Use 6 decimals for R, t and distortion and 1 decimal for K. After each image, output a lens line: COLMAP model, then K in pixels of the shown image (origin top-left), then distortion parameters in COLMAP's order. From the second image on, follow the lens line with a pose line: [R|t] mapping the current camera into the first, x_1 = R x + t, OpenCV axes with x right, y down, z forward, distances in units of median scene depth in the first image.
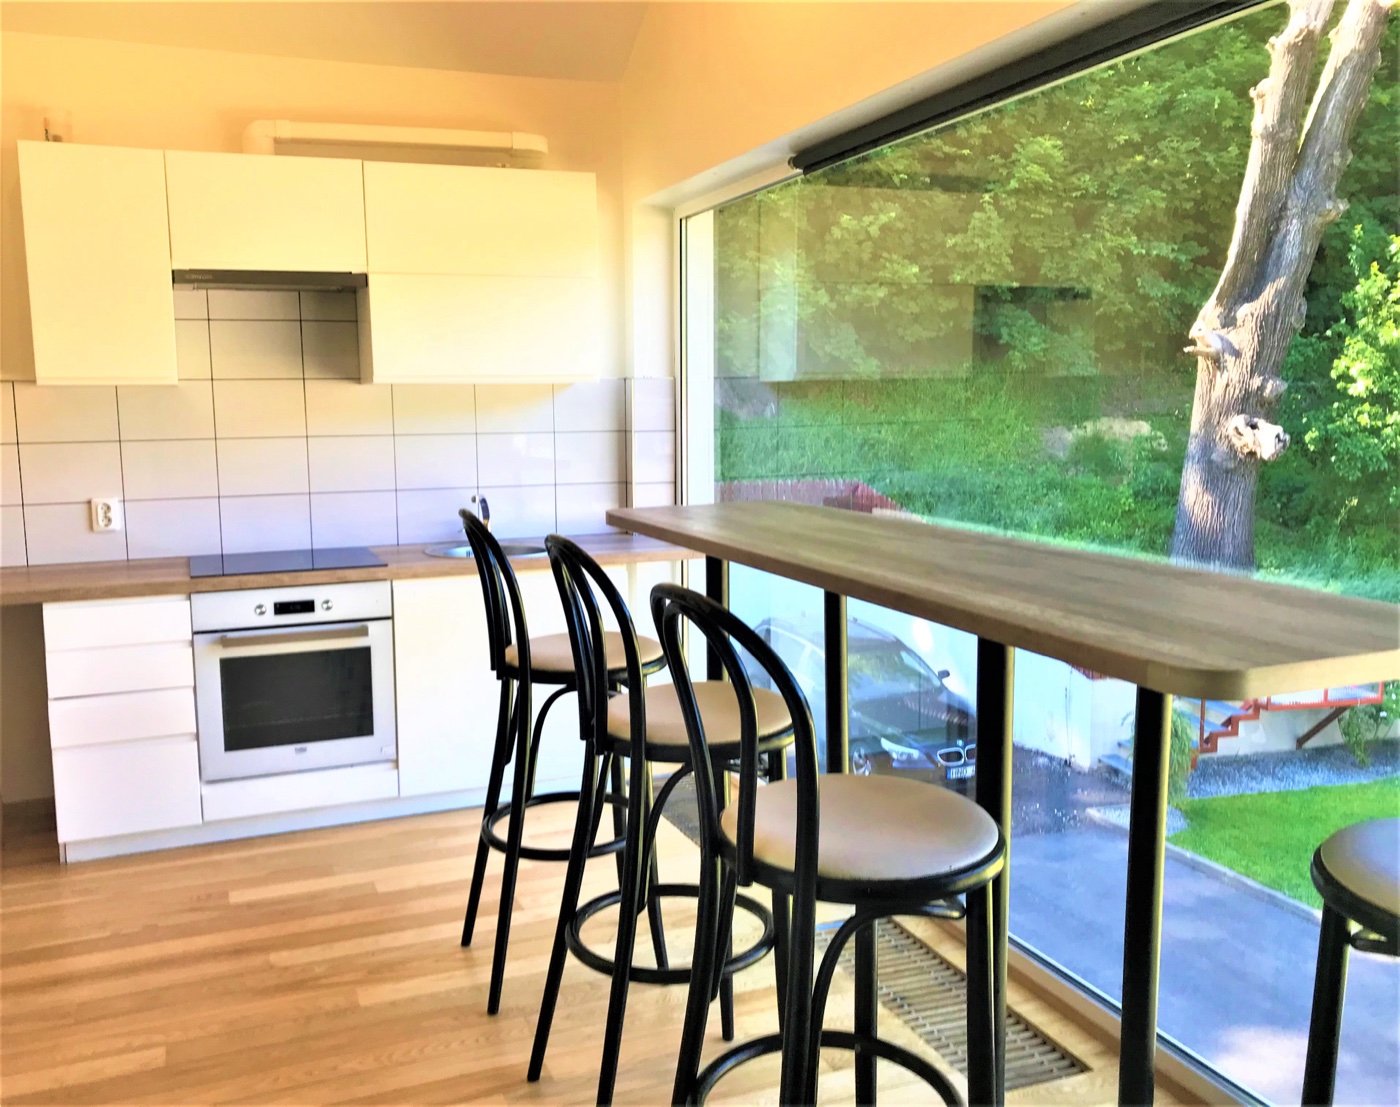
lens RADIAL K [[1201.9, 0, 635.8], [0, 1201.9, 544.6], [0, 0, 1]] dist [0.015748, 0.031773]
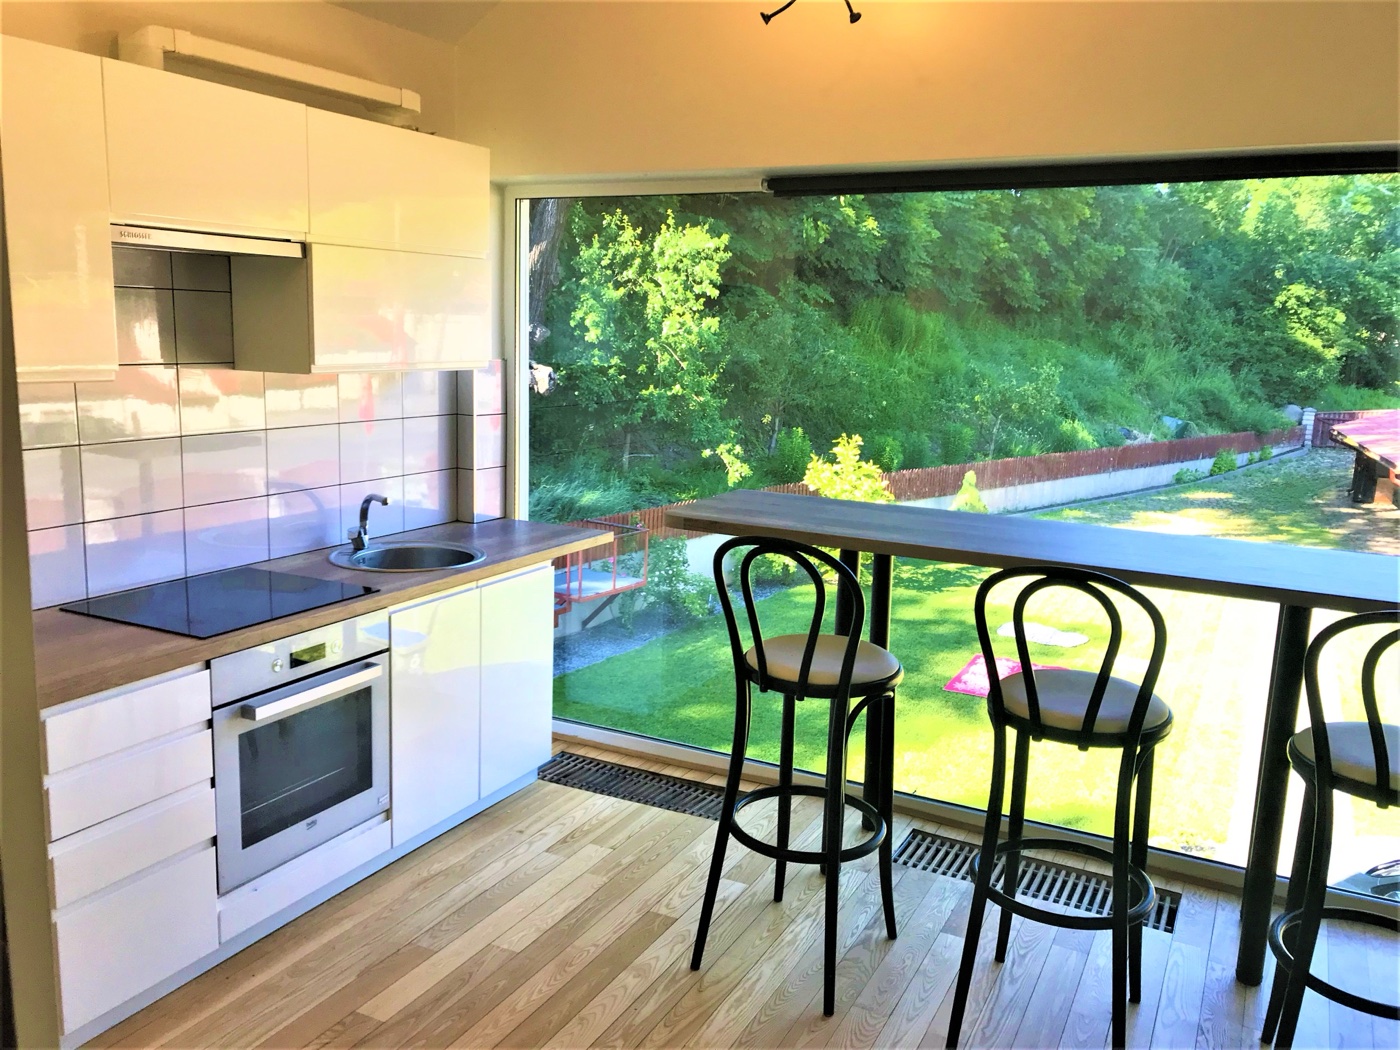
lens RADIAL K [[1150.2, 0, 695.8], [0, 1150.2, 520.5], [0, 0, 1]] dist [0.038302, 0.000112]
pose [[0.730479, -0.076579, 0.678628, -0.595567], [0.038167, 0.996718, 0.071390, -0.083260], [-0.681868, -0.026248, 0.731004, 0.232443]]
